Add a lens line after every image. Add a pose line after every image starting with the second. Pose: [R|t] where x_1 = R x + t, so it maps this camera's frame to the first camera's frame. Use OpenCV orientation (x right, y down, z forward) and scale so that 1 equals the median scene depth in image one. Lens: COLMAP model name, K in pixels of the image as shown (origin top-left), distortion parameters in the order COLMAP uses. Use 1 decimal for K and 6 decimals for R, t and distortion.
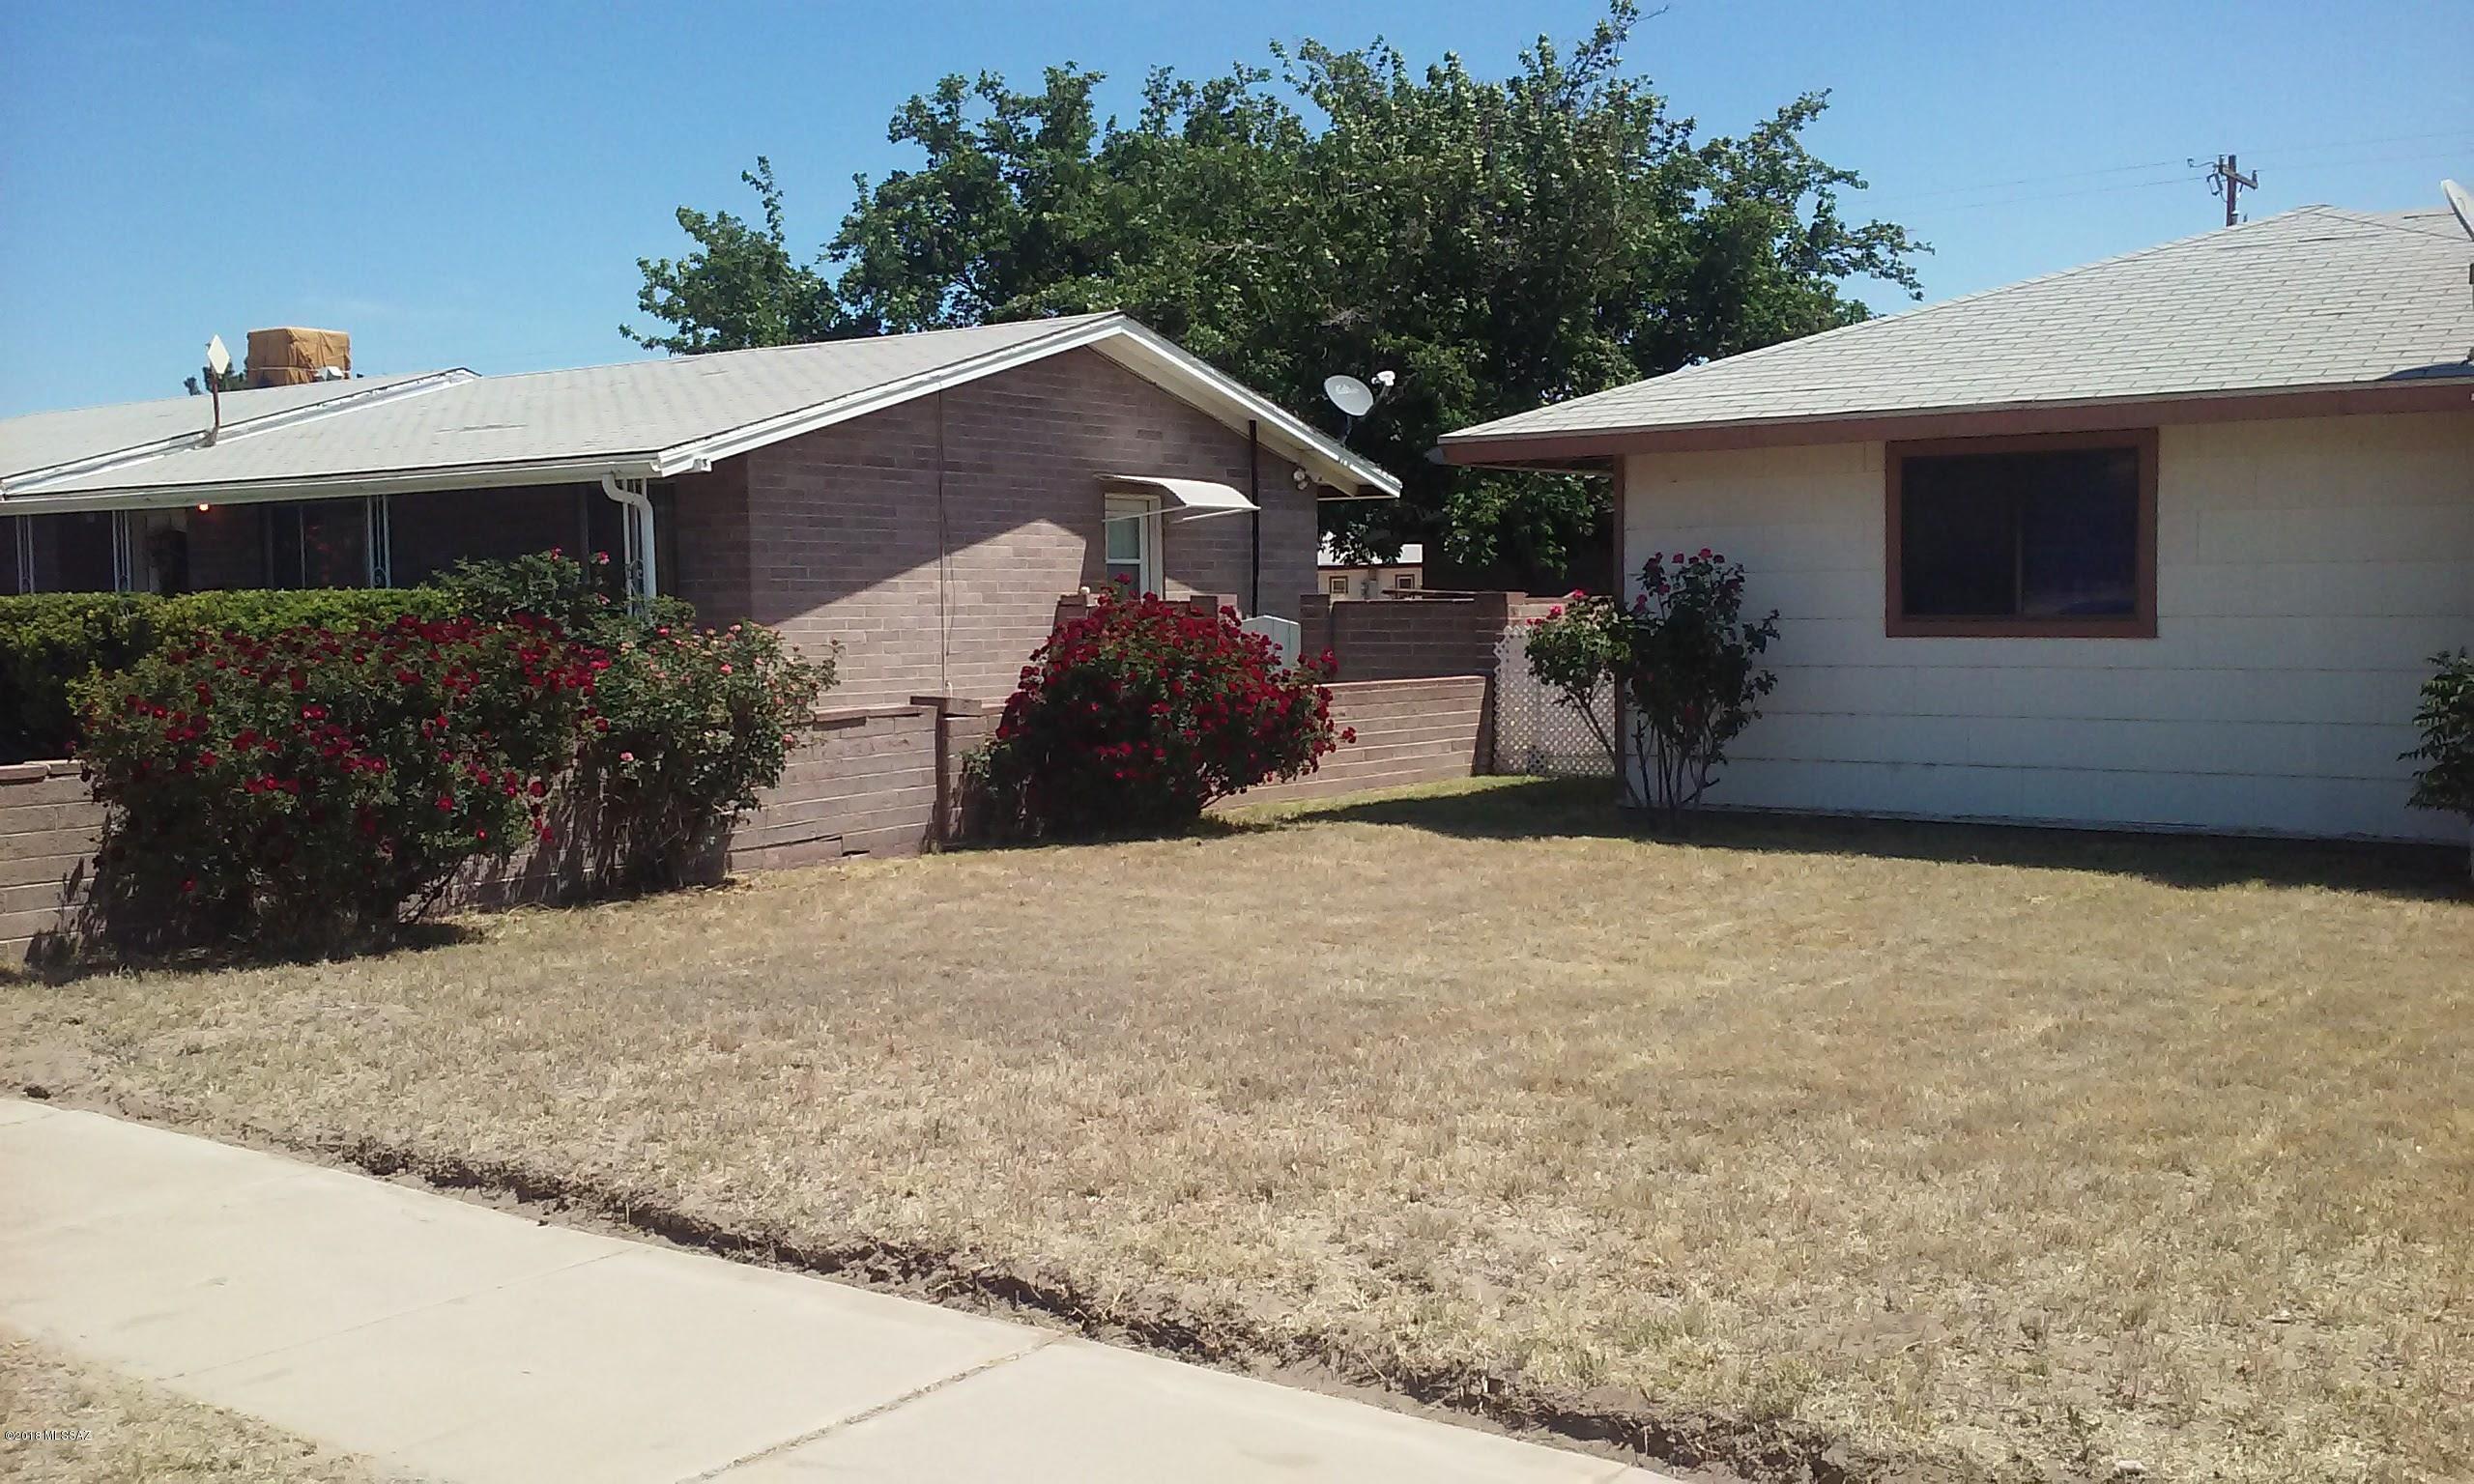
lens RADIAL K [[2399.0, 0, 1221.6], [0, 2399.0, 702.2], [0, 0, 1]] dist [0.085160, -0.222970]
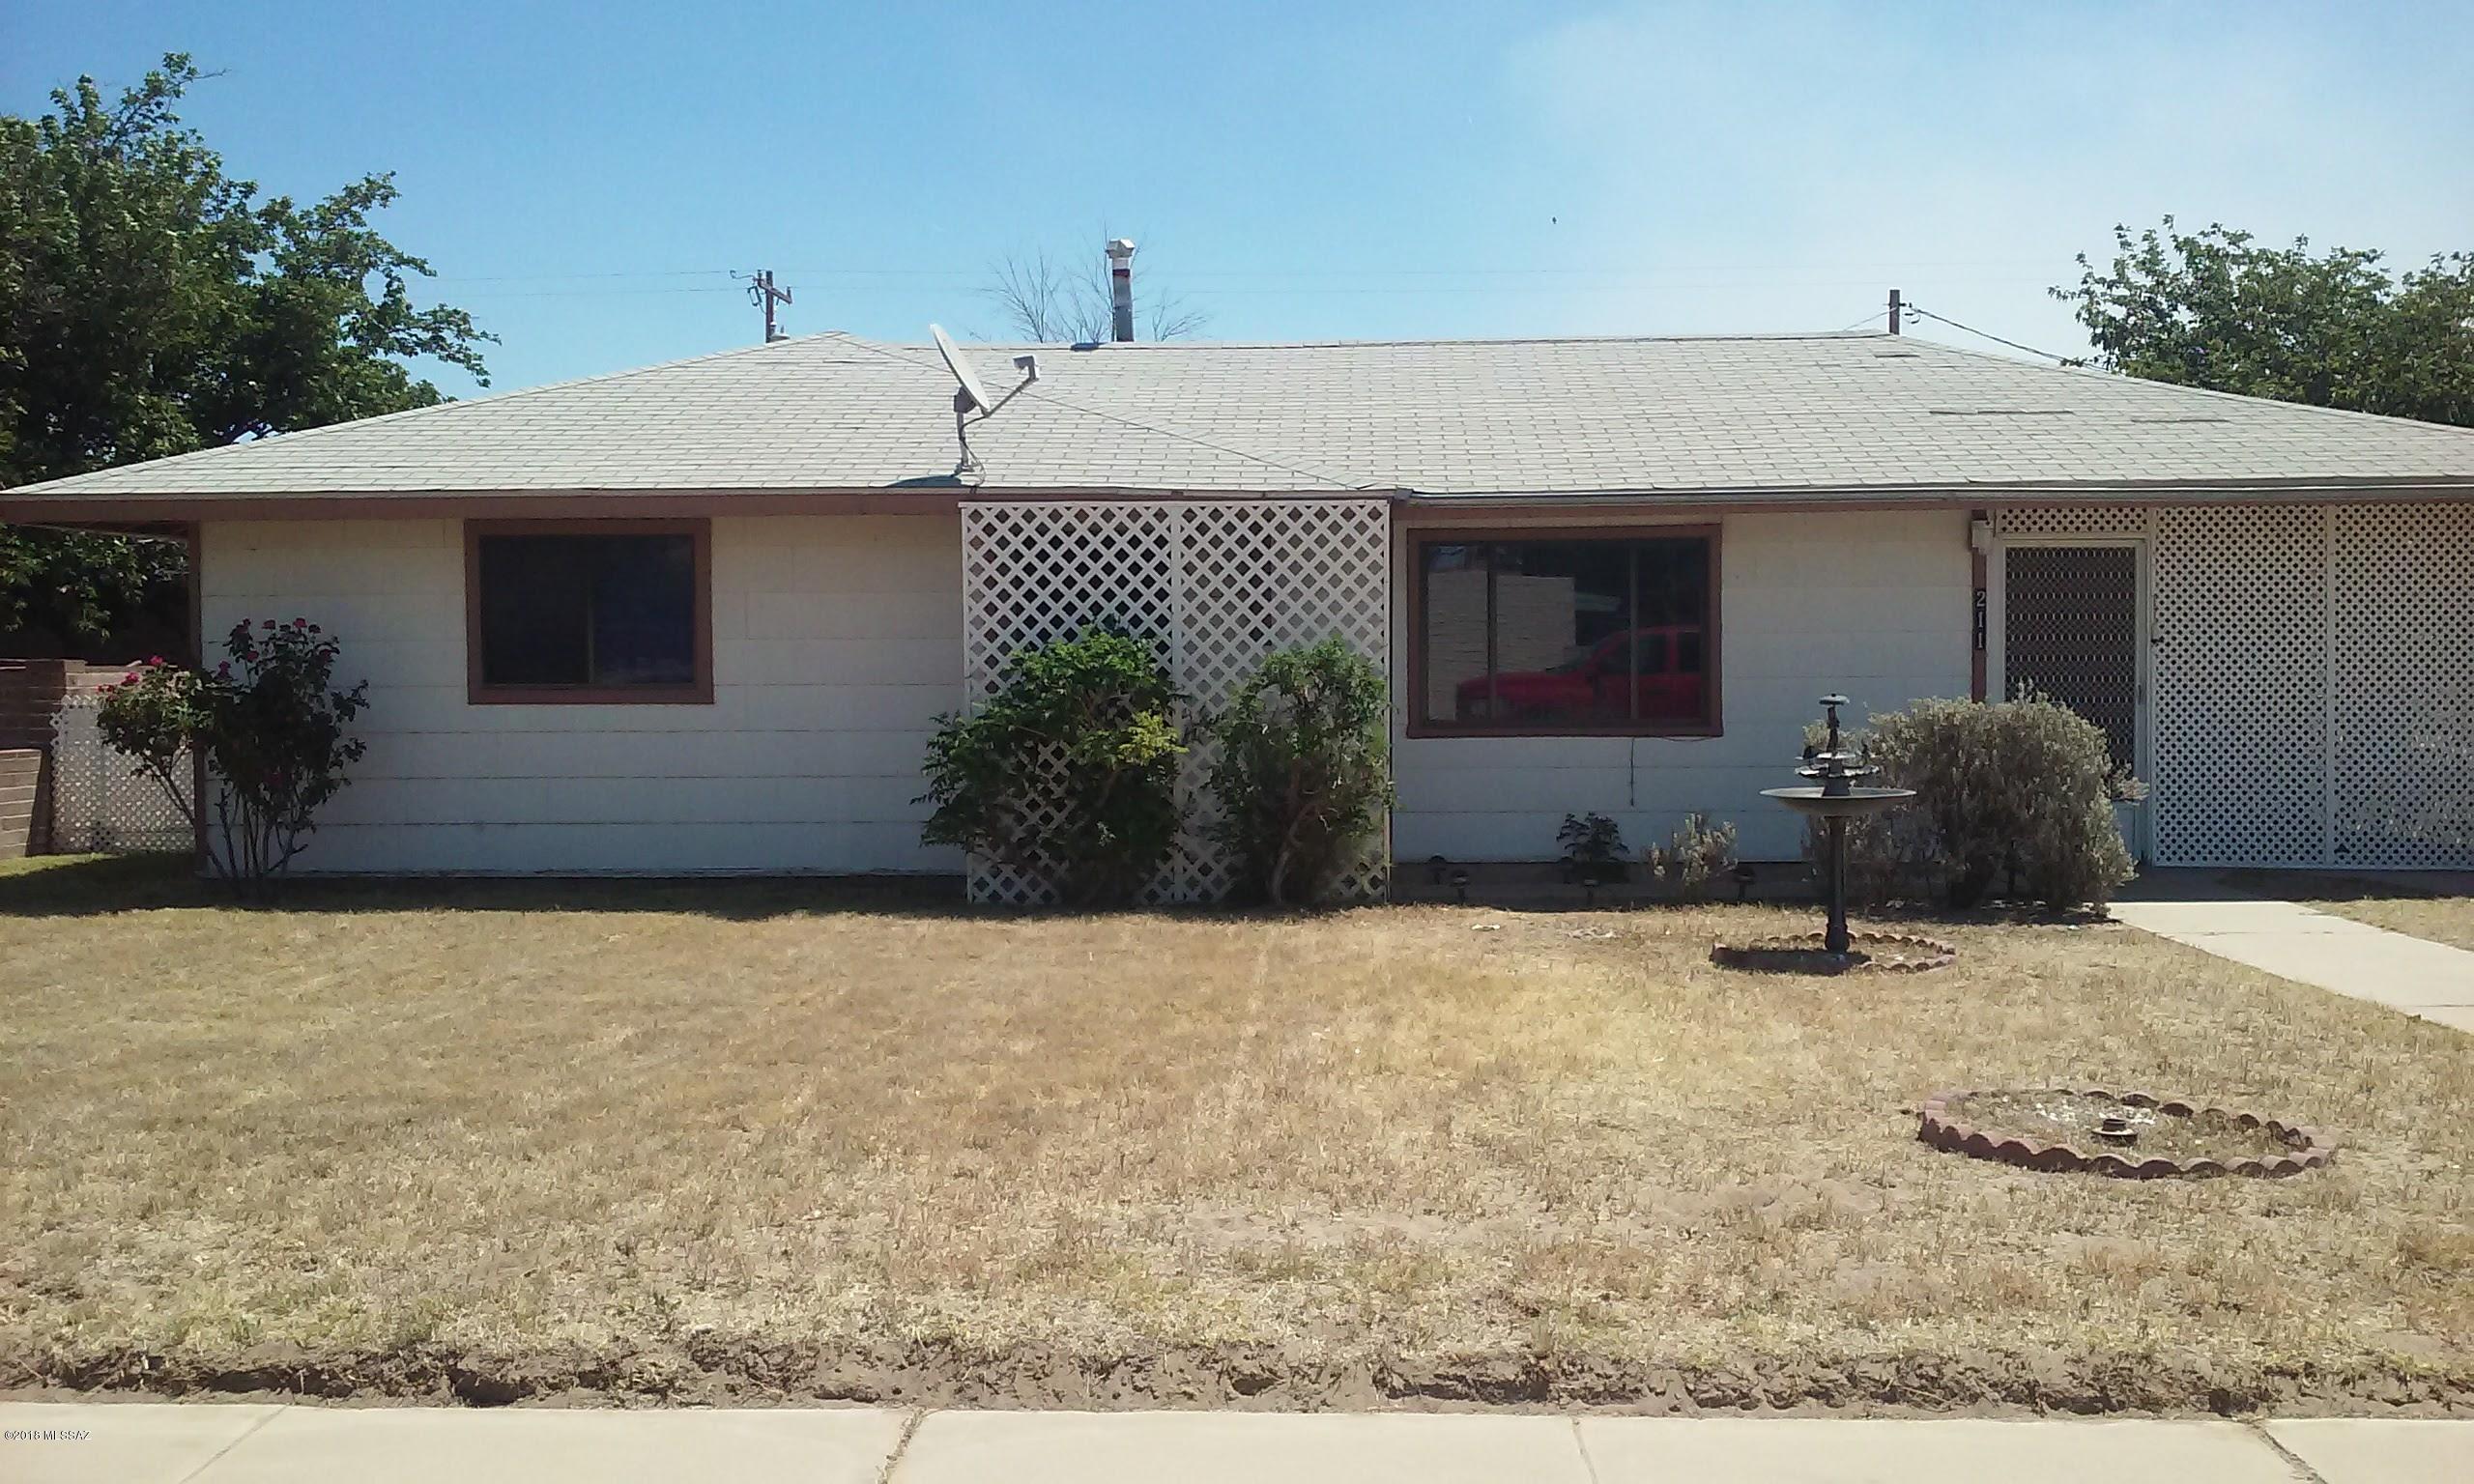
lens RADIAL K [[2398.9, 0, 1216.5], [0, 2398.9, 708.8], [0, 0, 1]] dist [0.083902, -0.215949]
pose [[0.839130, -0.008157, 0.543870, -0.042487], [0.024021, 0.999468, -0.022071, 0.010372], [-0.543401, 0.031585, 0.838879, -0.110146]]
